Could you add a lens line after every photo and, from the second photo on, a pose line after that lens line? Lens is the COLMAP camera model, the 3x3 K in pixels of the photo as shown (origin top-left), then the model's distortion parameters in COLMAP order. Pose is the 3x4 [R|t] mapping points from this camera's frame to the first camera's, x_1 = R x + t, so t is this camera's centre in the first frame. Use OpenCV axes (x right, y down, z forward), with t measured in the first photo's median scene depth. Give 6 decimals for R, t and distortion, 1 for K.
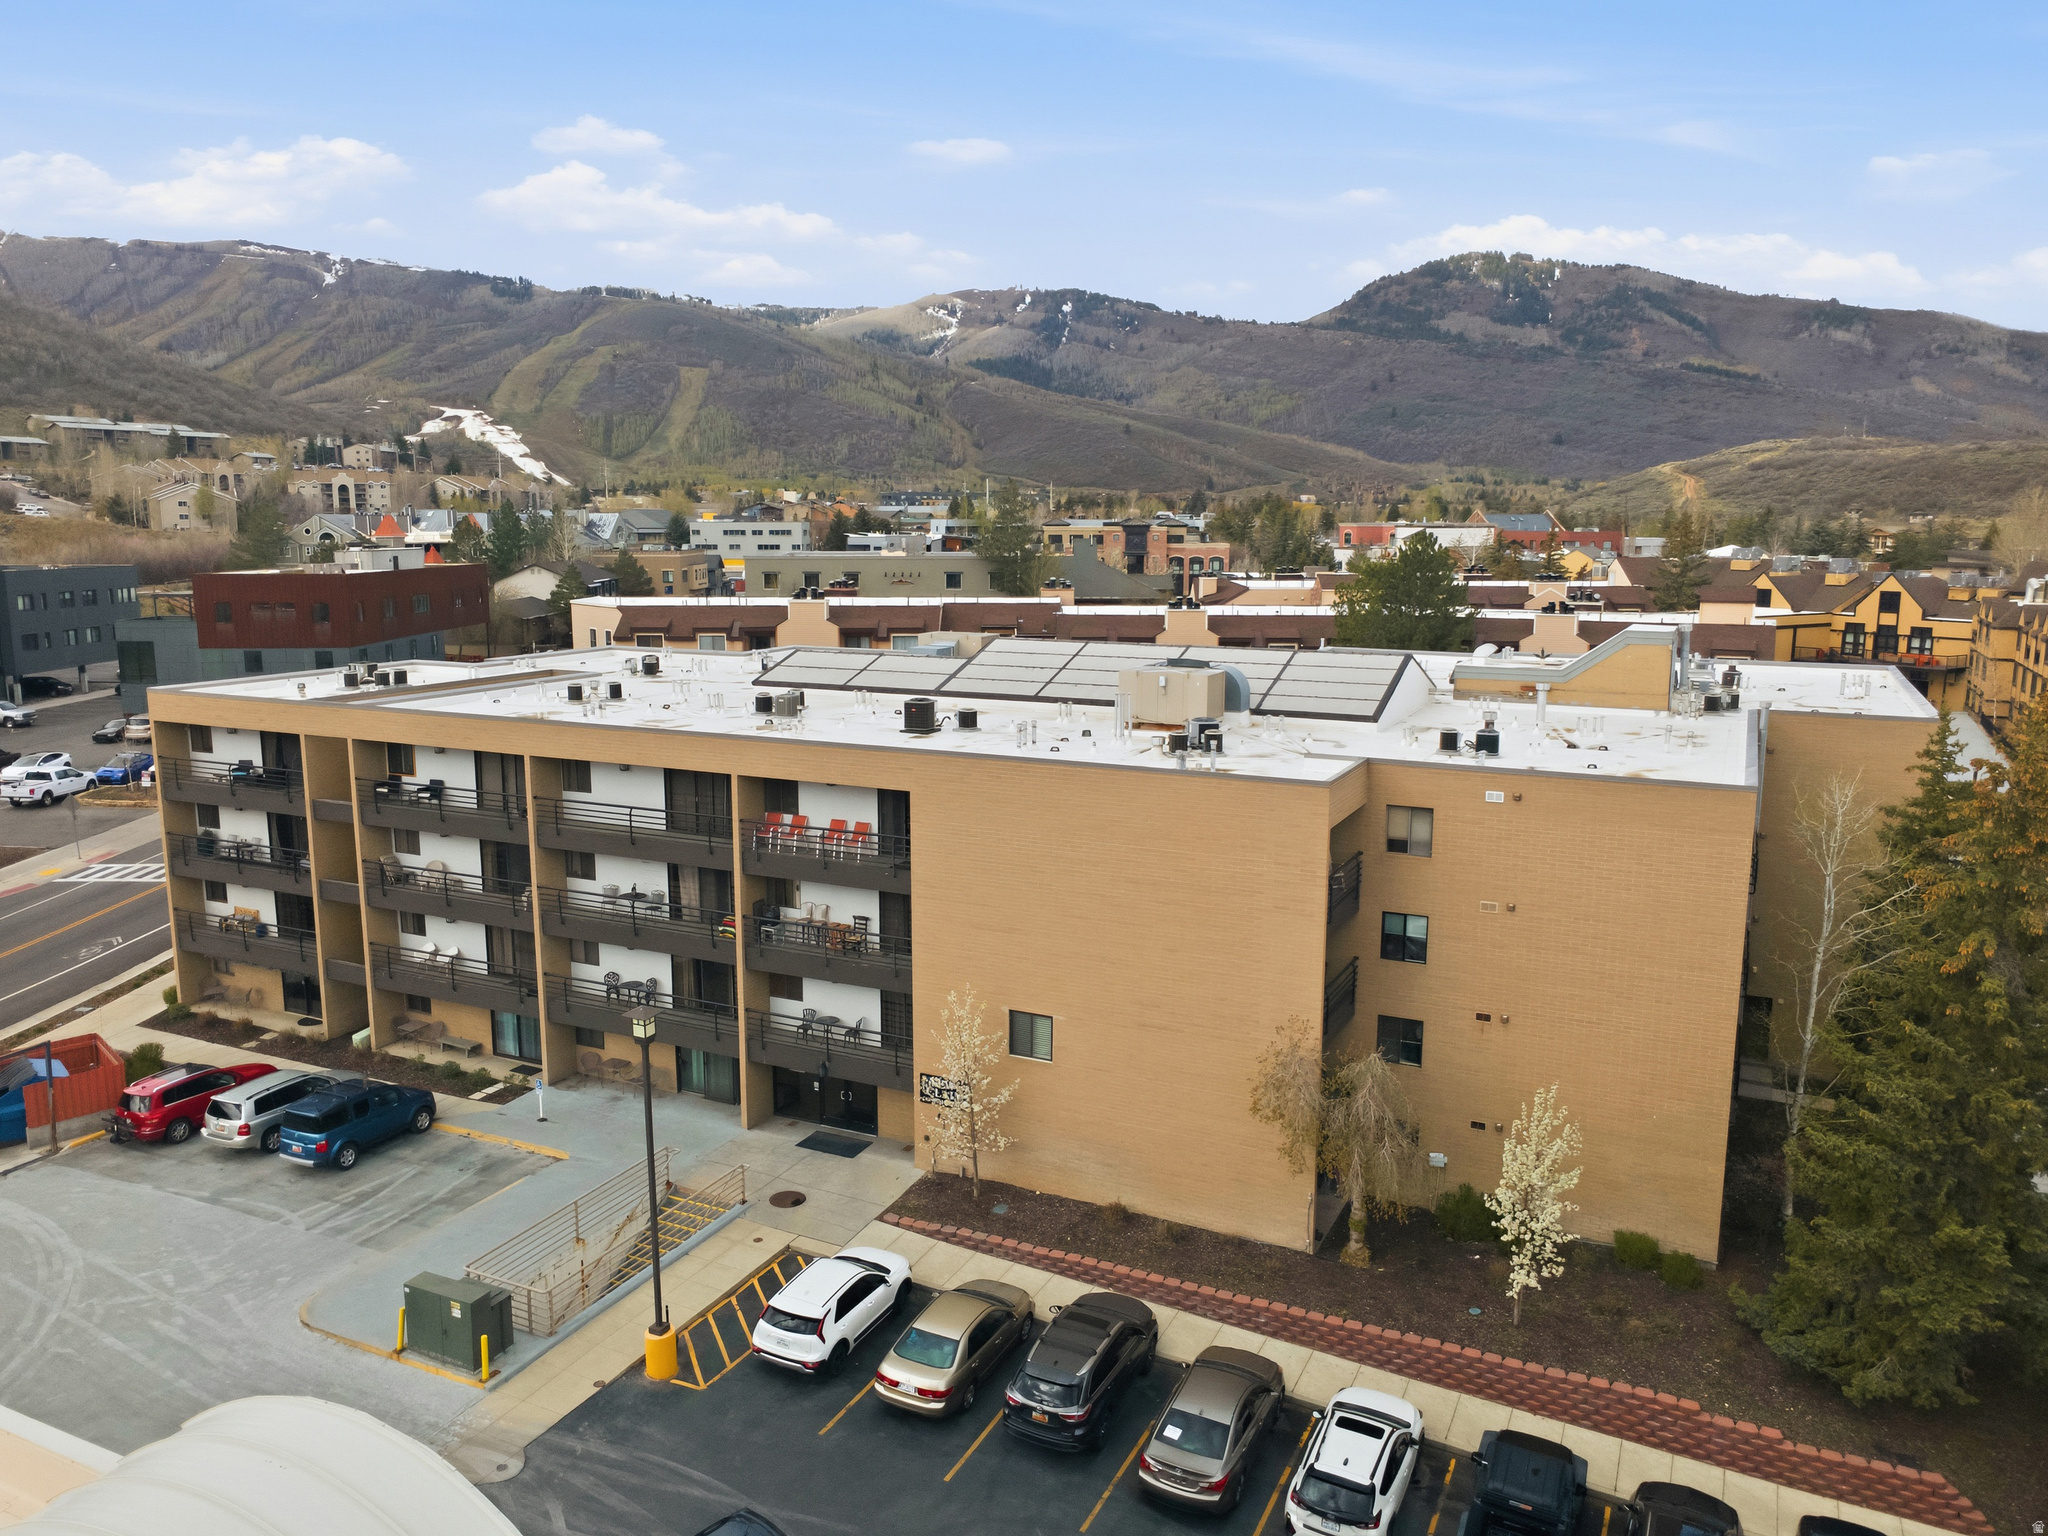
lens RADIAL K [[1477.9, 0, 1031.7], [0, 1477.9, 761.2], [0, 0, 1]] dist [0.005066, 0.000062]
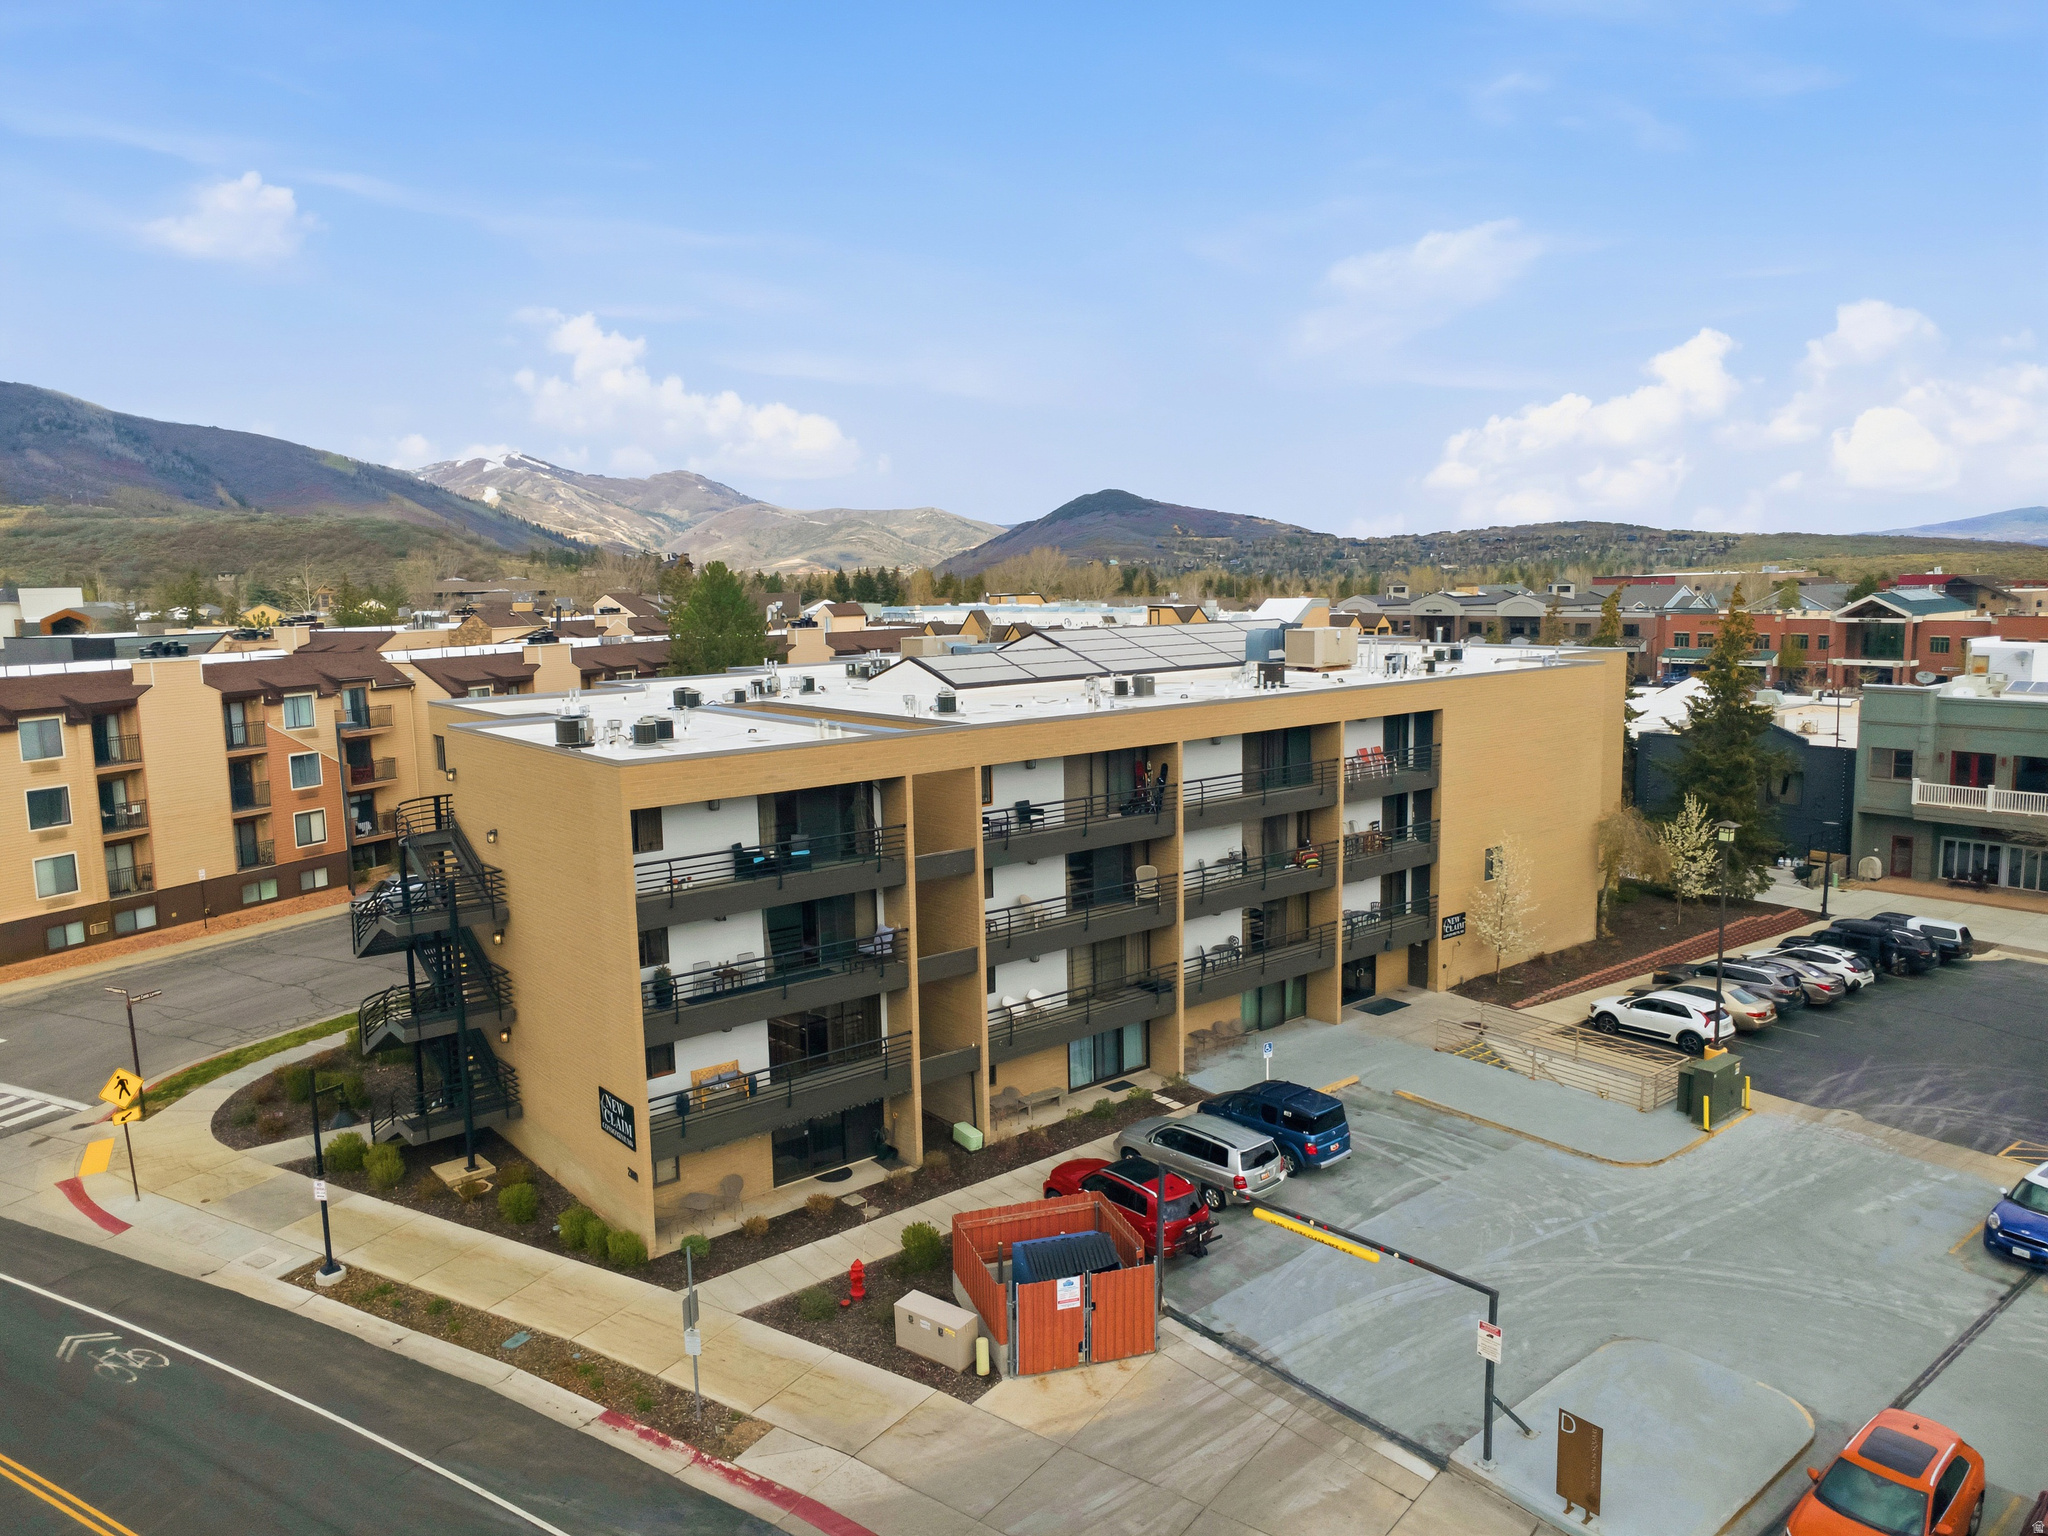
lens RADIAL K [[1433.8, 0, 1024.0], [0, 1433.8, 768.0], [0, 0, 1]] dist [0.006238, 0.004847]
pose [[0.420094, -0.131118, 0.897958, -0.170410], [0.166982, 0.983780, 0.065530, -0.009054], [-0.891985, 0.122414, 0.435175, 0.091906]]
